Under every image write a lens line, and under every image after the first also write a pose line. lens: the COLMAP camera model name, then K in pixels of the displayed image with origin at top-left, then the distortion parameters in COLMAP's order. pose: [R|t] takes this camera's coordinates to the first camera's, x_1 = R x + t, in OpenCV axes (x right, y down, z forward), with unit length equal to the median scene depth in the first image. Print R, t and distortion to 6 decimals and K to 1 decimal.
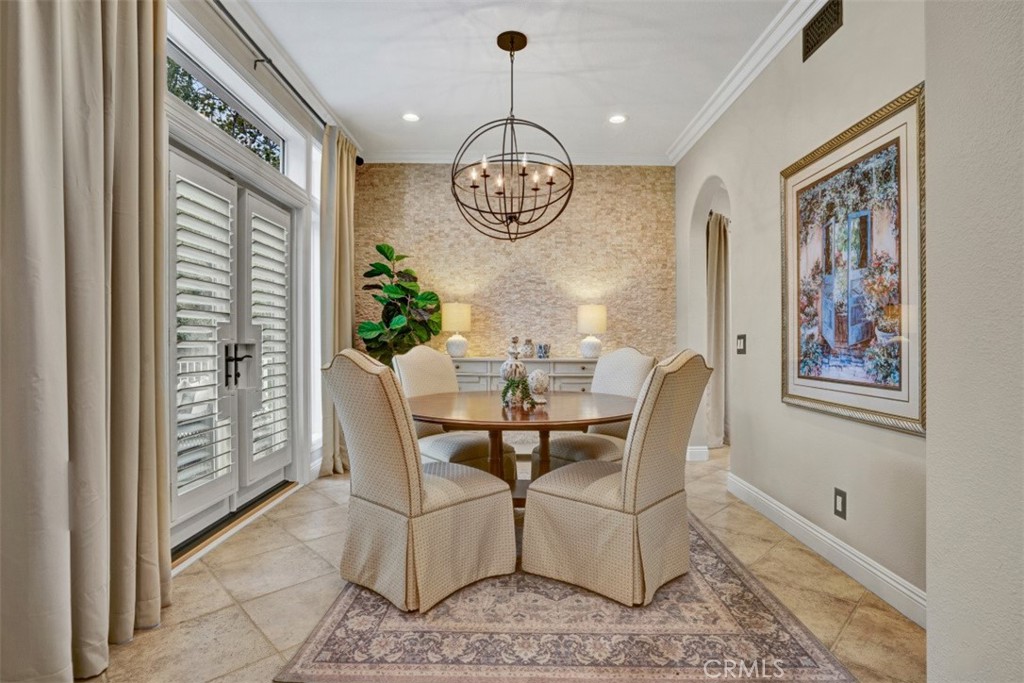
lens RADIAL K [[497.4, 0, 514.1], [0, 497.4, 344.9], [0, 0, 1]] dist [-0.052825, 0.000233]
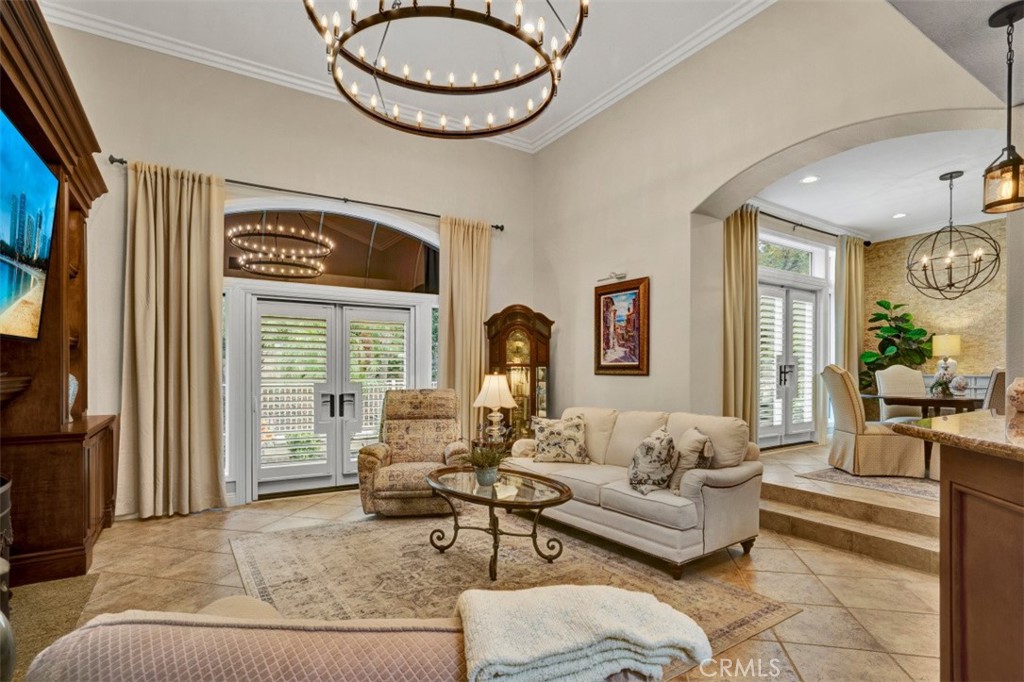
lens RADIAL K [[506.8, 0, 509.6], [0, 506.8, 388.5], [0, 0, 1]] dist [-0.019953, 0.000871]
pose [[0.524958, 0.018057, -0.850937, 0.495302], [0.000559, 0.999767, 0.021560, 0.038508], [0.851128, -0.011794, 0.524825, -0.867087]]
